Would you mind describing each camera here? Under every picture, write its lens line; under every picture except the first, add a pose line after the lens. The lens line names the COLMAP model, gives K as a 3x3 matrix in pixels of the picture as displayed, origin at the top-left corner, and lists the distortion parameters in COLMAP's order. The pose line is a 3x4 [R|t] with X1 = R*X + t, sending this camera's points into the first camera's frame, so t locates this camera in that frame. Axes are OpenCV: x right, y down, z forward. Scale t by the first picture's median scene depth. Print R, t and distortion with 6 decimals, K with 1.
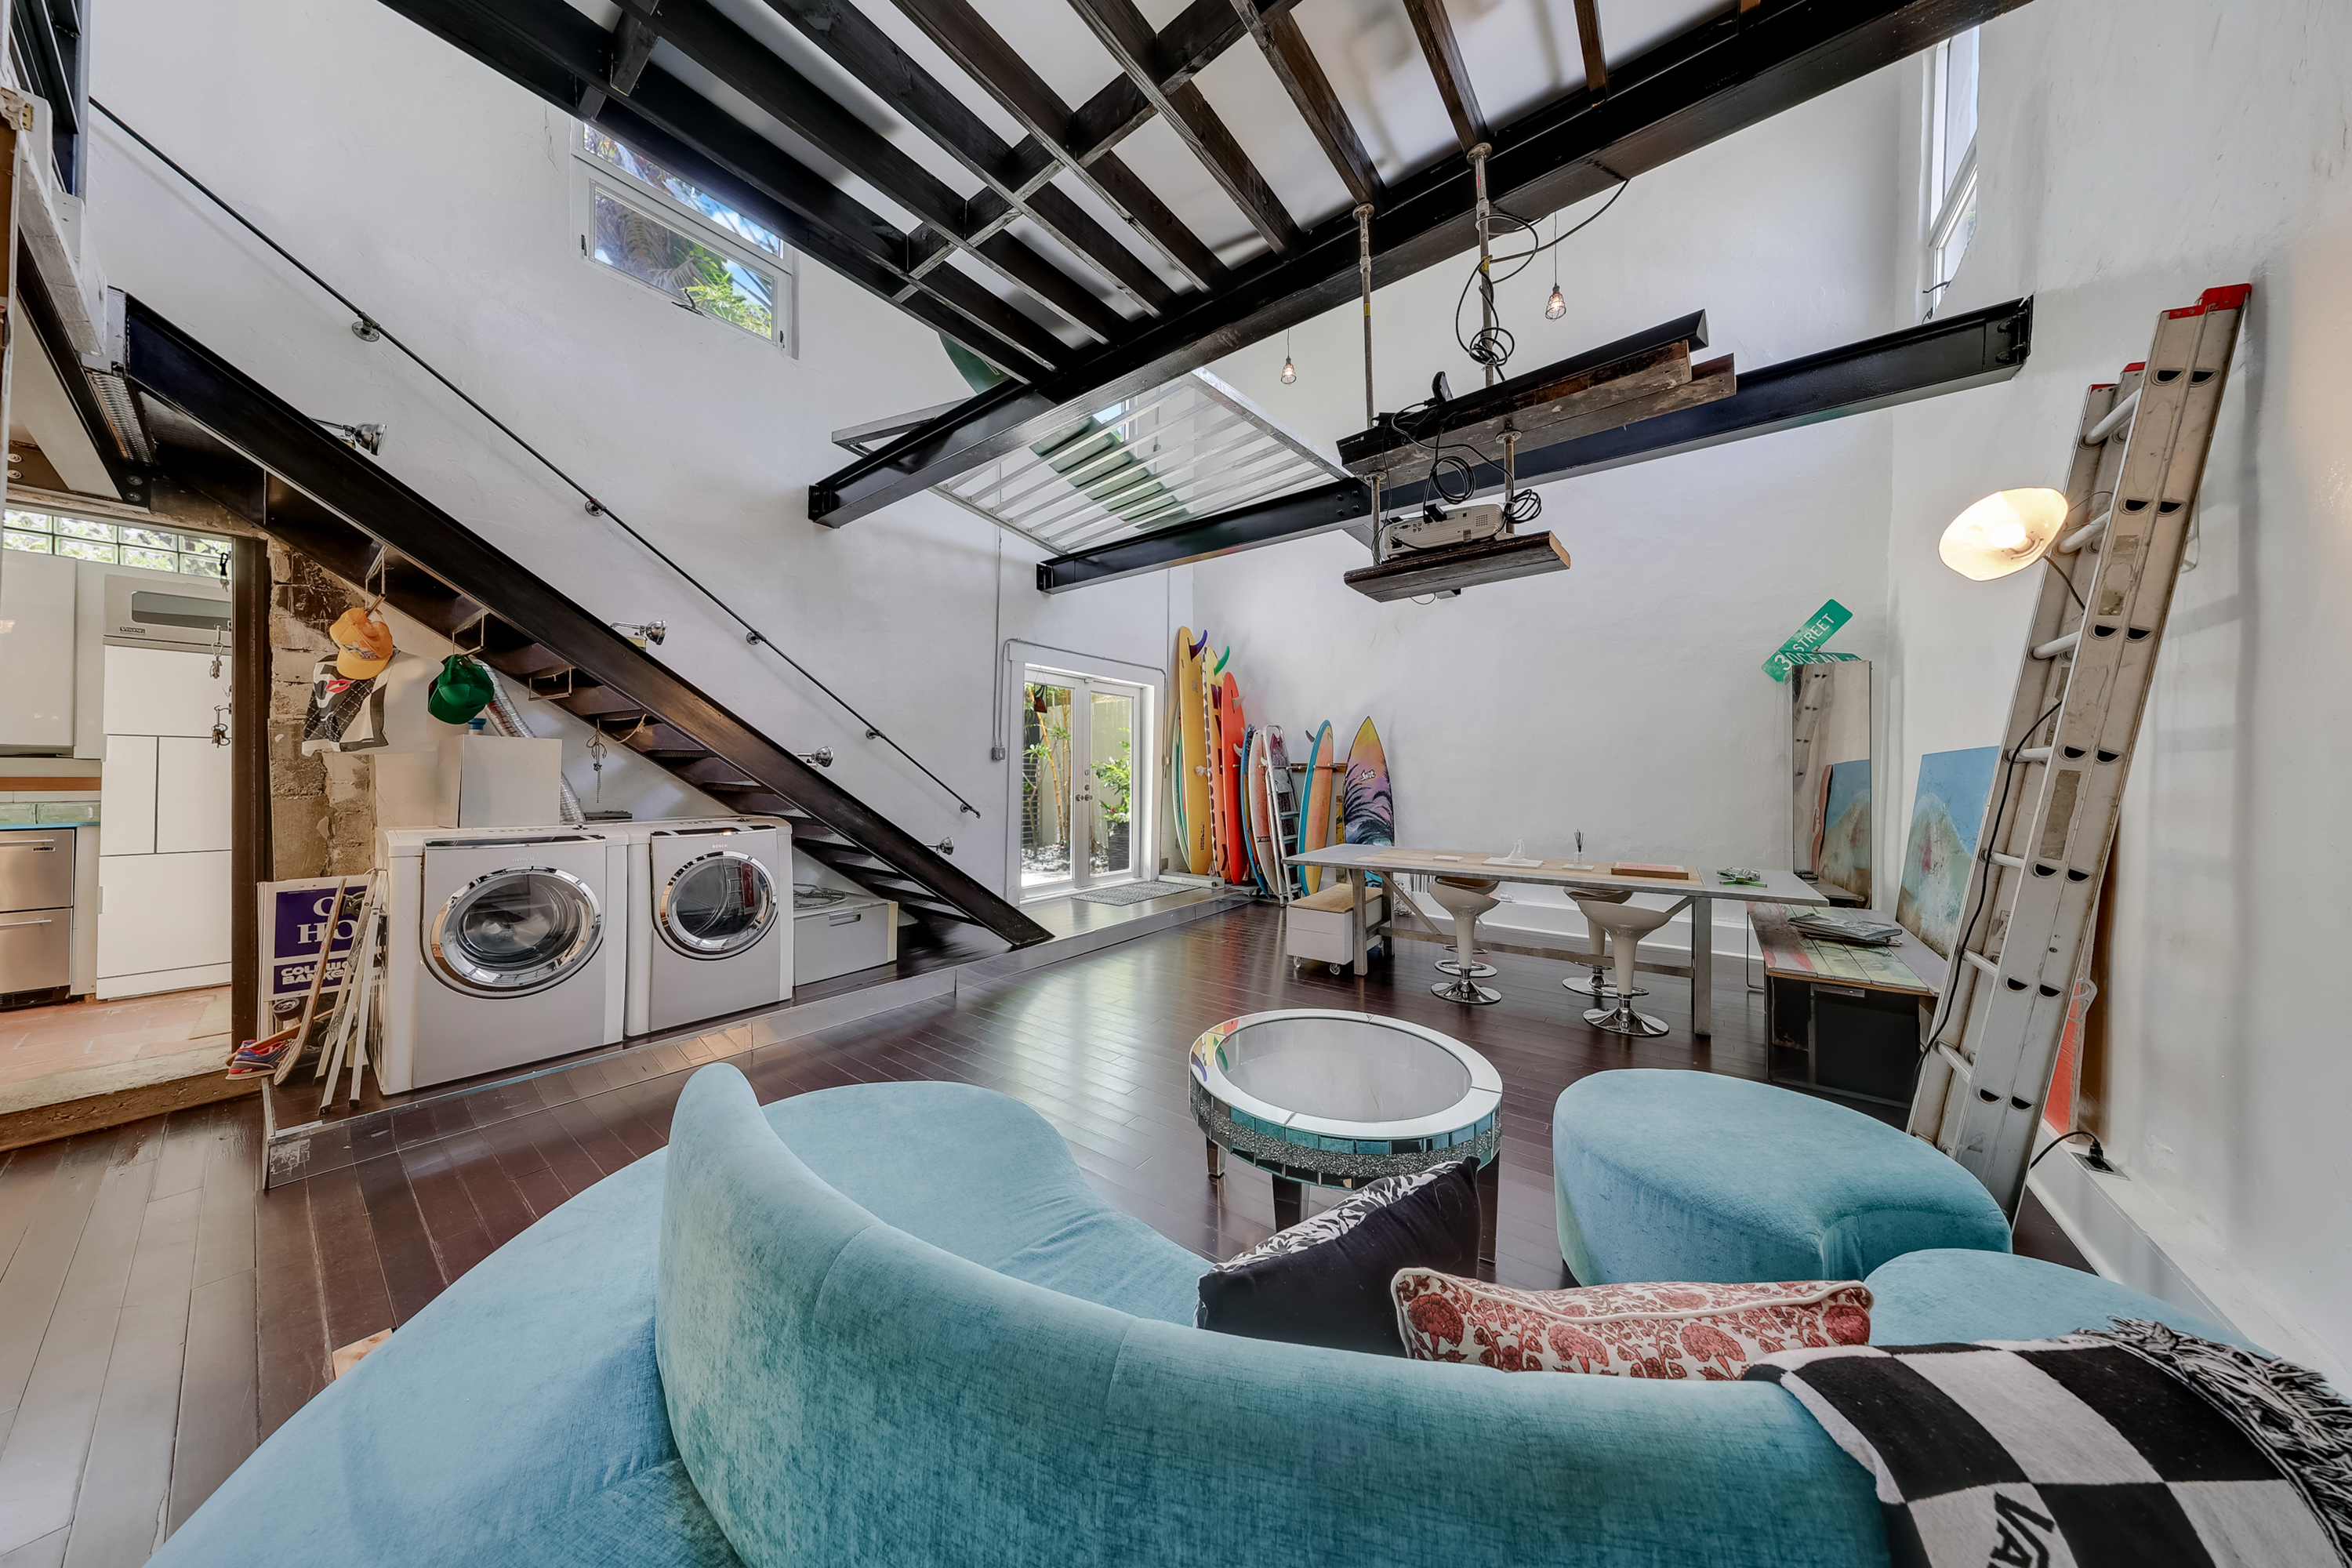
lens RADIAL K [[677.7, 0, 1181.9], [0, 677.7, 776.7], [0, 0, 1]] dist [0.001133, 0.000050]
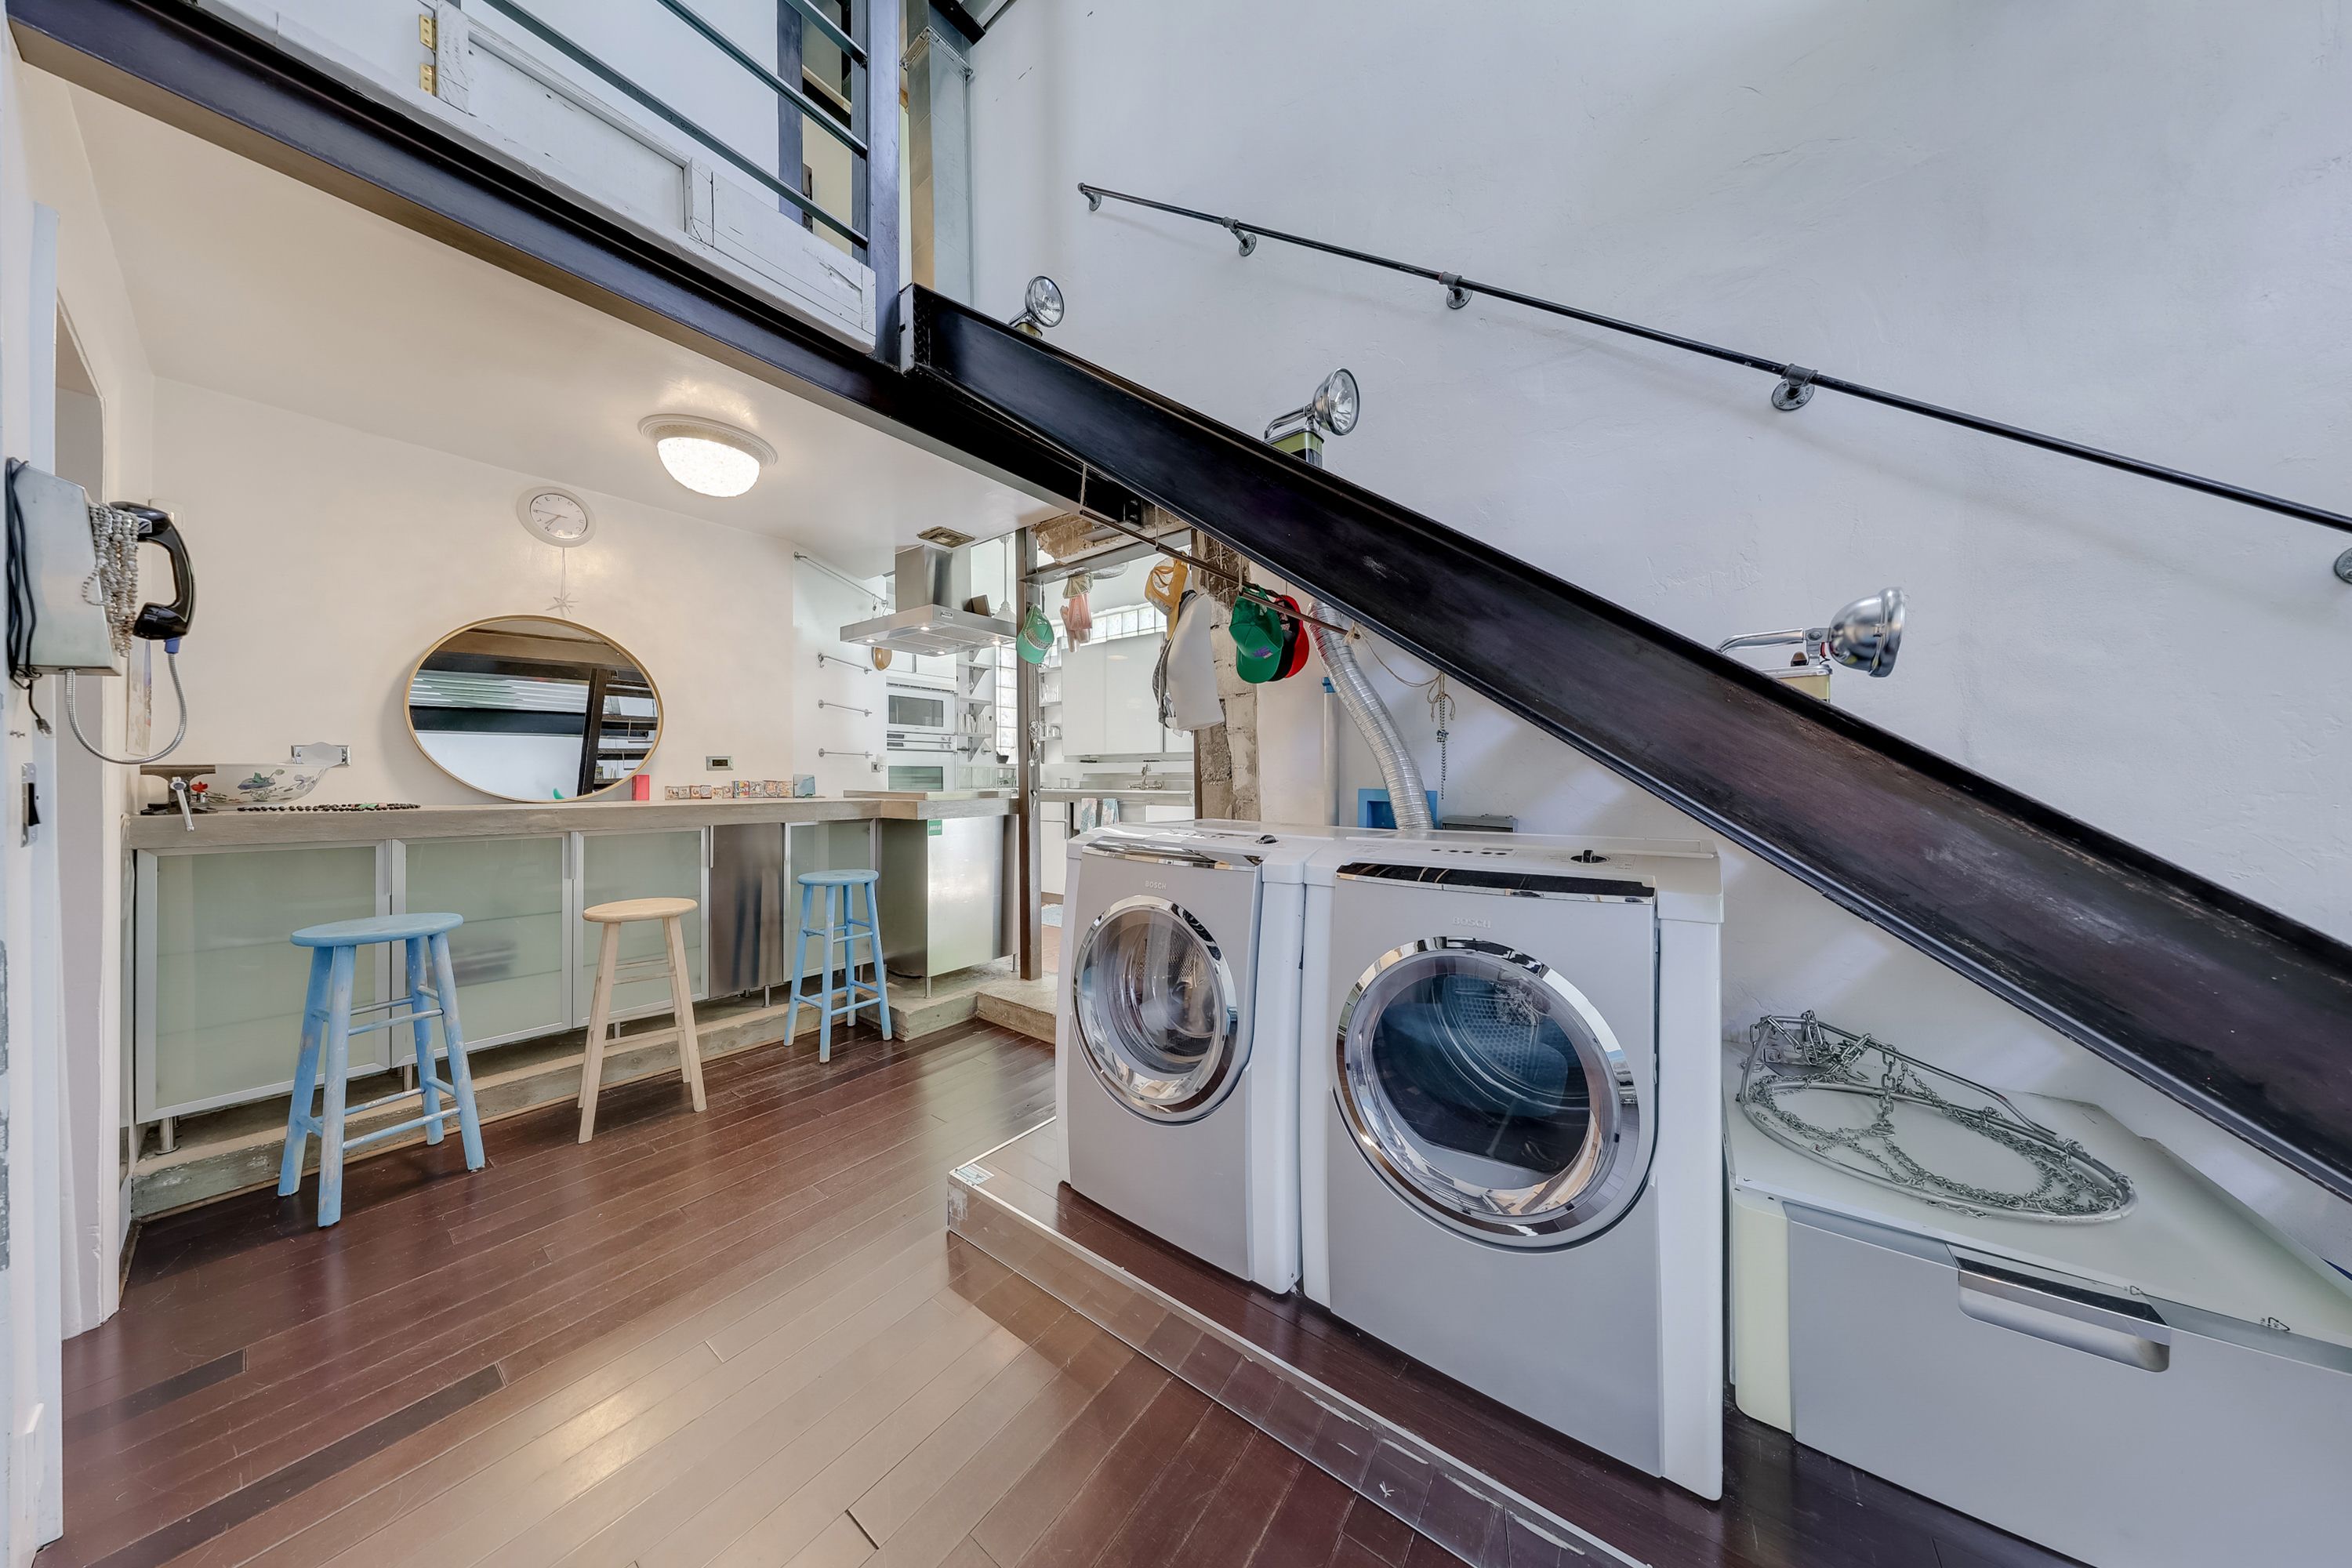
lens RADIAL K [[677.7, 0, 1173.9], [0, 677.7, 782.0], [0, 0, 1]] dist [0.001133, 0.000050]
pose [[0.014838, -0.002620, -0.999886, -0.298061], [0.006187, 0.999978, -0.002528, 0.024872], [0.999871, -0.006149, 0.014854, 0.773901]]
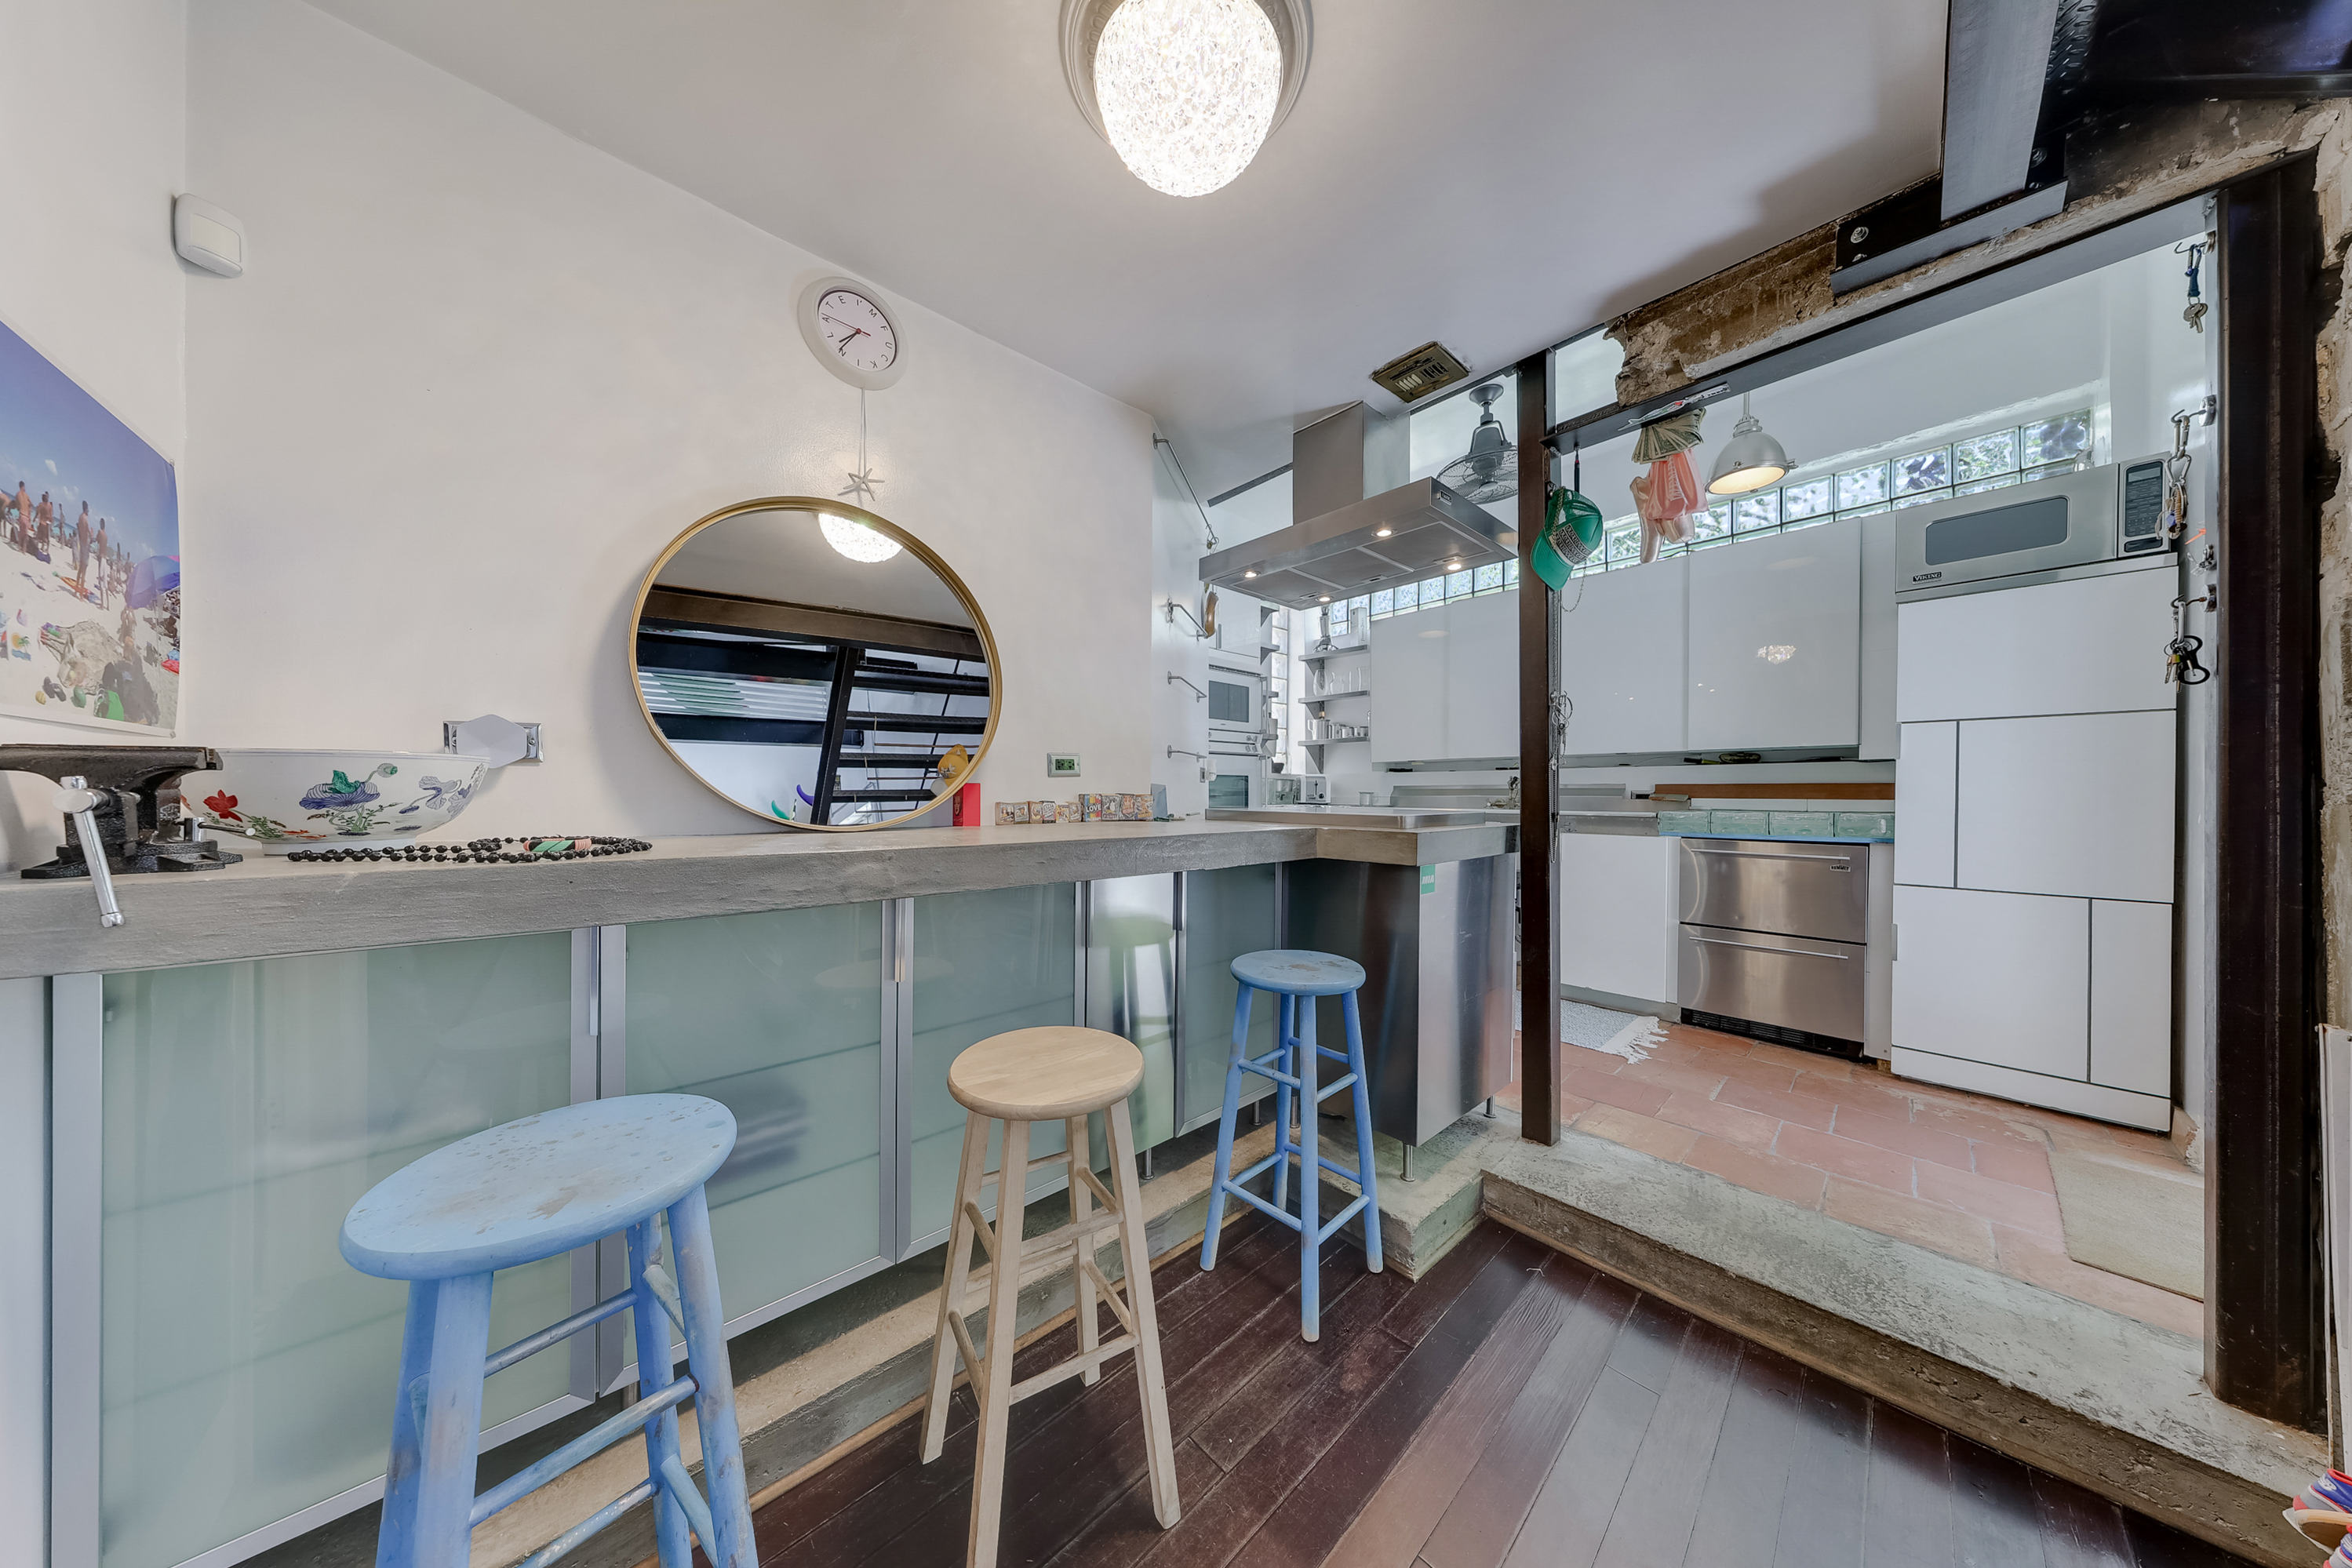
lens RADIAL K [[677.6, 0, 1178.3], [0, 677.6, 798.7], [0, 0, 1]] dist [0.001133, 0.000050]
pose [[-0.186665, 0.000140, -0.982424, -0.699116], [0.000641, 1.000000, 0.000021, 0.021245], [0.982423, -0.000626, -0.186665, 0.357894]]
